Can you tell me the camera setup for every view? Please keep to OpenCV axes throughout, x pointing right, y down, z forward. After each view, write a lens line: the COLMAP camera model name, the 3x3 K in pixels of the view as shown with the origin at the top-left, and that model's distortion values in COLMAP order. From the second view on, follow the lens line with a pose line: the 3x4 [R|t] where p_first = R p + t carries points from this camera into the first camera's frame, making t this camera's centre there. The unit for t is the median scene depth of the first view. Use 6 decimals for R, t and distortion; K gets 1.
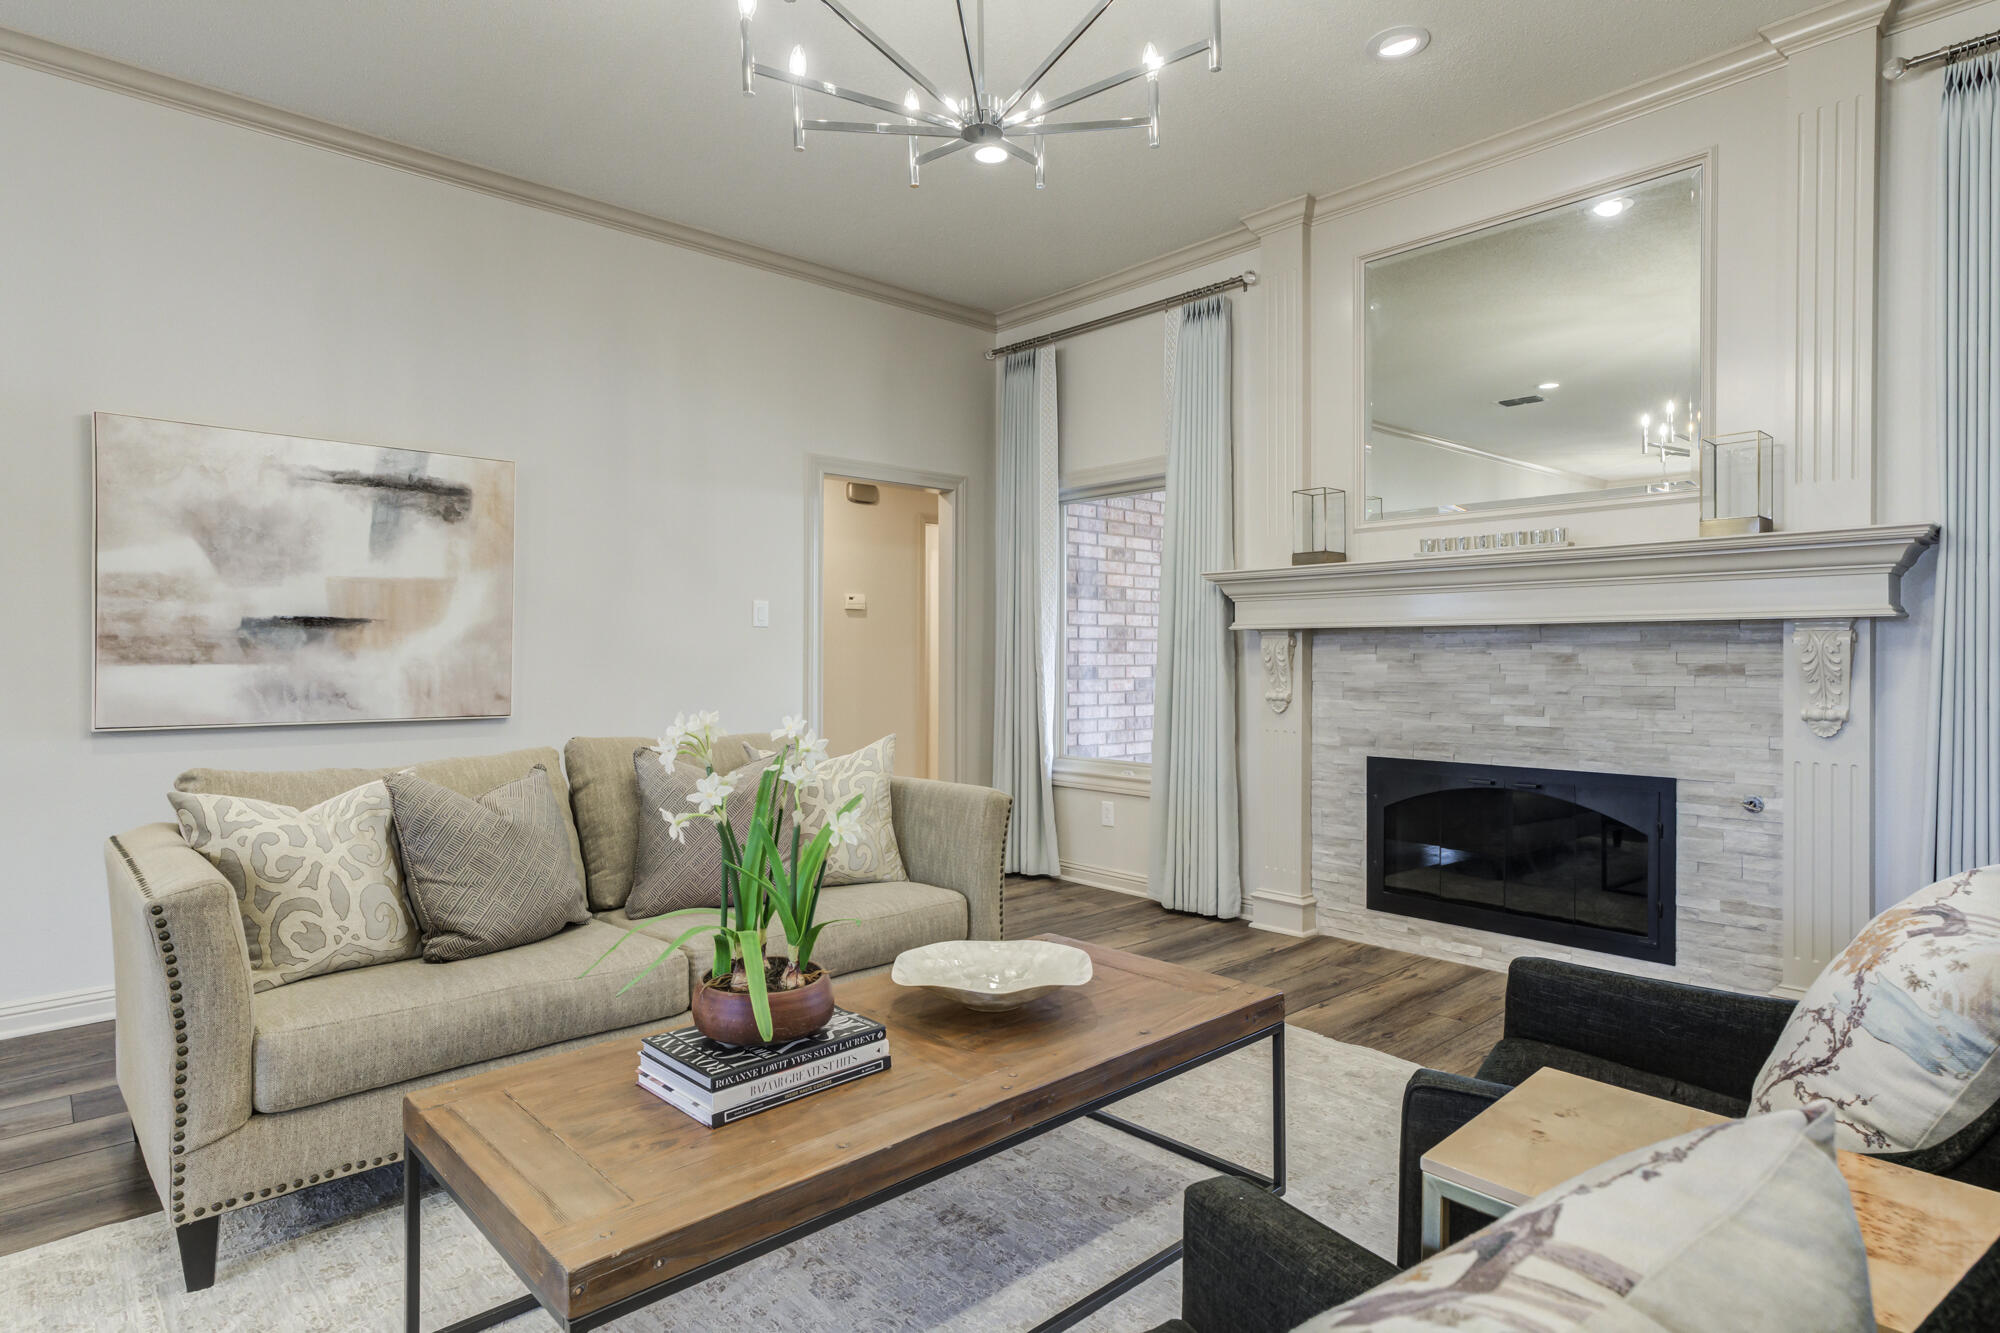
lens RADIAL K [[1088.1, 0, 1000.0], [0, 1088.1, 666.5], [0, 0, 1]] dist [0.004105, 0.004809]
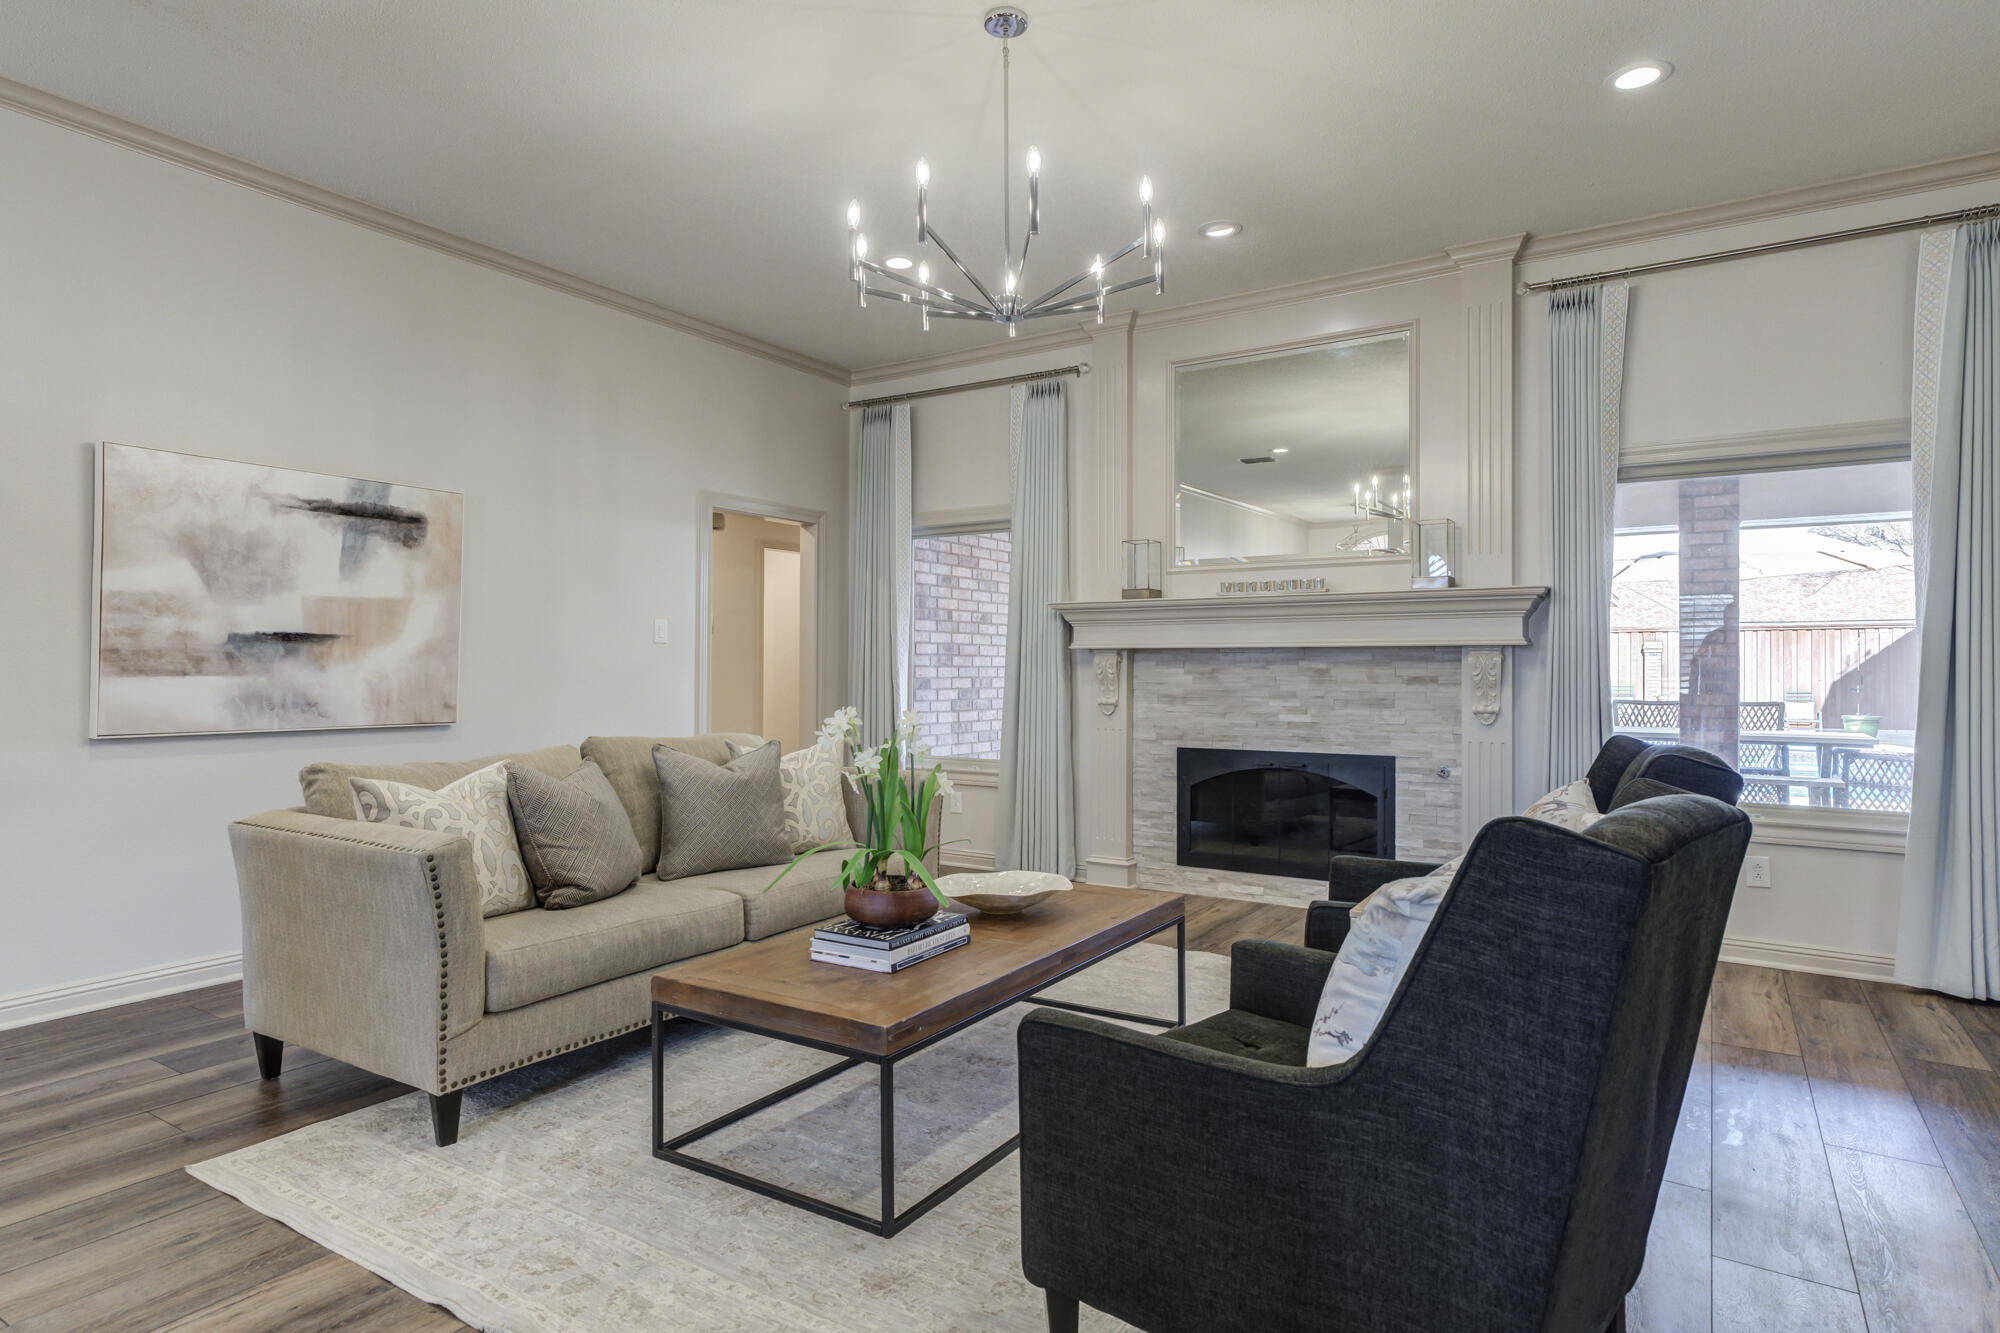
lens RADIAL K [[1088.1, 0, 1000.0], [0, 1088.1, 666.5], [0, 0, 1]] dist [0.004105, 0.004809]
pose [[0.970004, 0.002402, 0.243075, -0.211376], [0.000393, 0.999934, -0.011449, 0.001250], [-0.243087, 0.011201, 0.969940, -0.237883]]
